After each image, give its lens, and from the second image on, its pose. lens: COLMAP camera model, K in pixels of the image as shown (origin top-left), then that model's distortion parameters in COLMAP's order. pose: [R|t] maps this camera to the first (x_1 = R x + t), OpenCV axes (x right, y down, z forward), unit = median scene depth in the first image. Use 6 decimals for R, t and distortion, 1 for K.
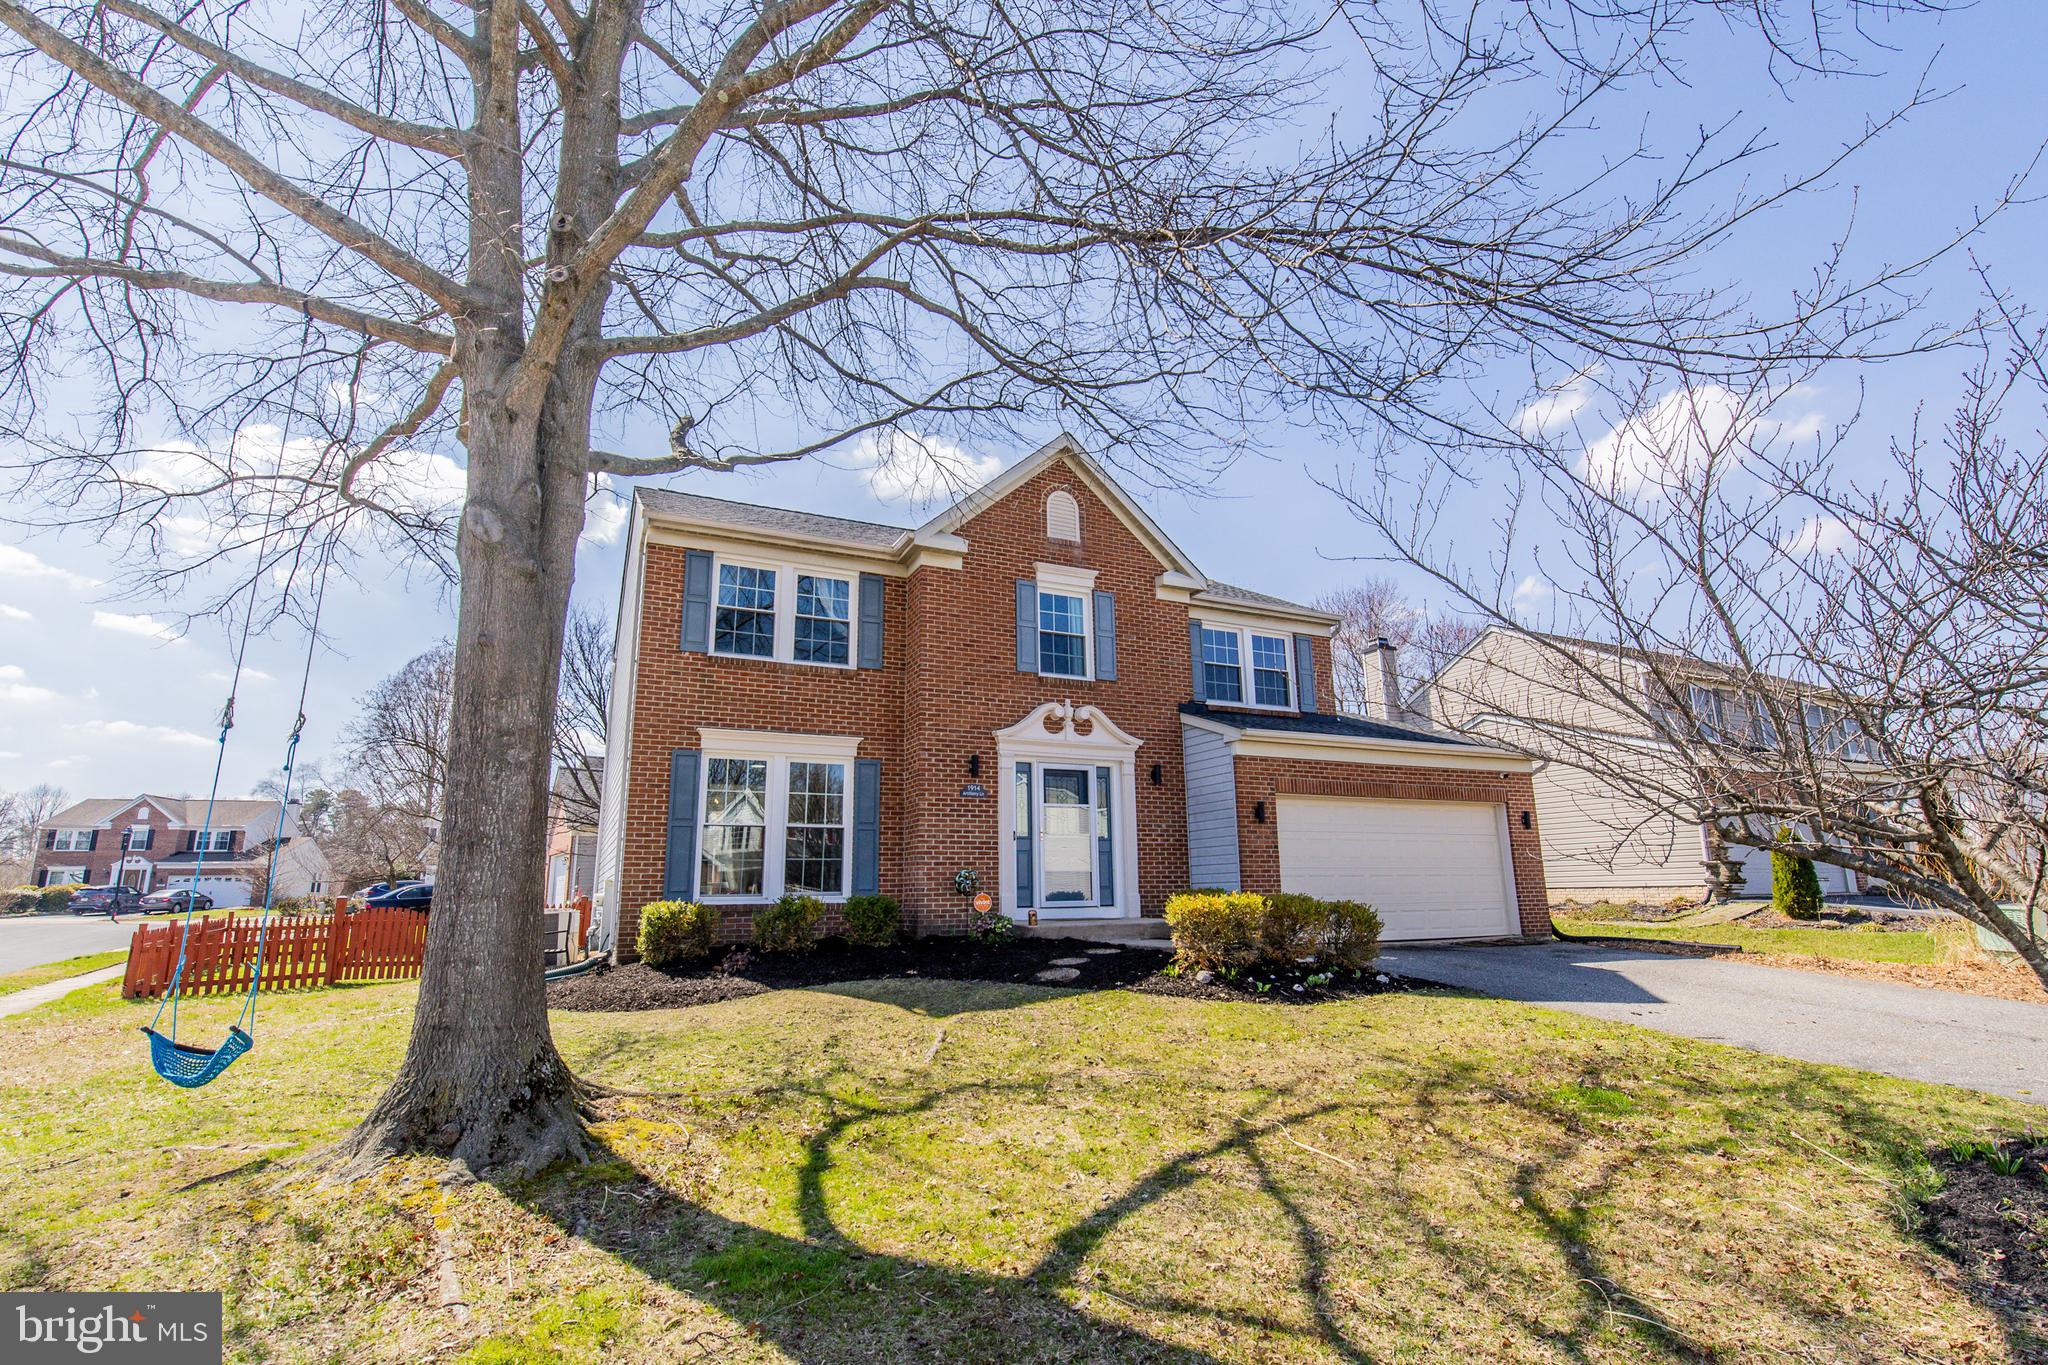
lens RADIAL K [[959.0, 0, 1031.9], [0, 959.0, 679.9], [0, 0, 1]] dist [-0.001740, -0.000916]
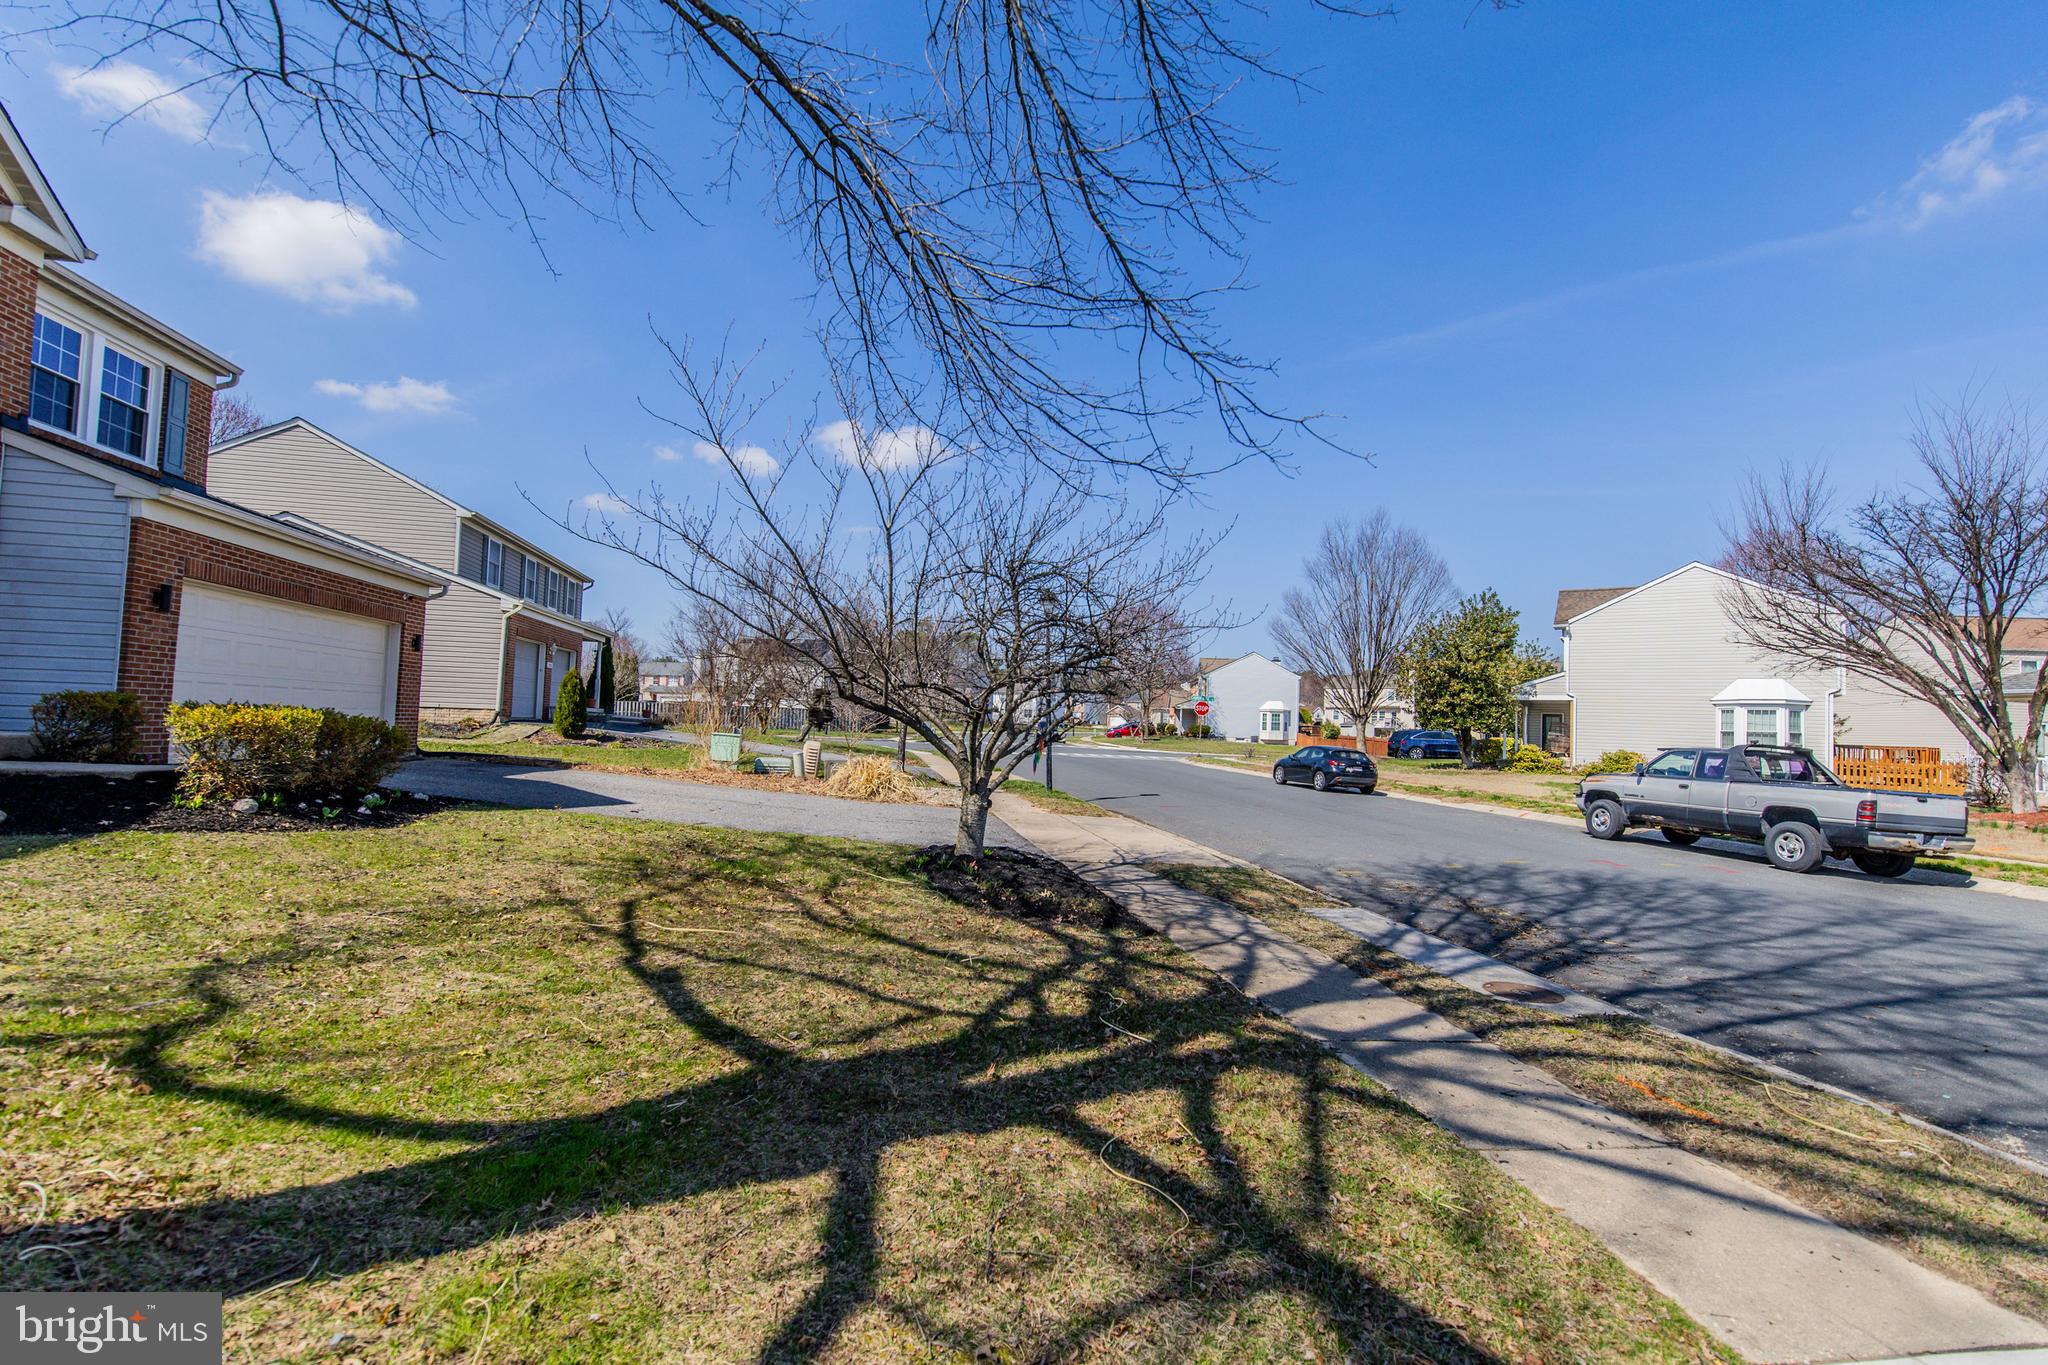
lens RADIAL K [[880.8, 0, 1027.1], [0, 880.8, 701.0], [0, 0, 1]] dist [-0.002314, -0.000745]
pose [[0.263436, 0.051087, 0.963323, -0.248584], [-0.248028, 0.968613, 0.016460, 0.034096], [-0.932247, -0.243268, 0.267838, 0.145743]]
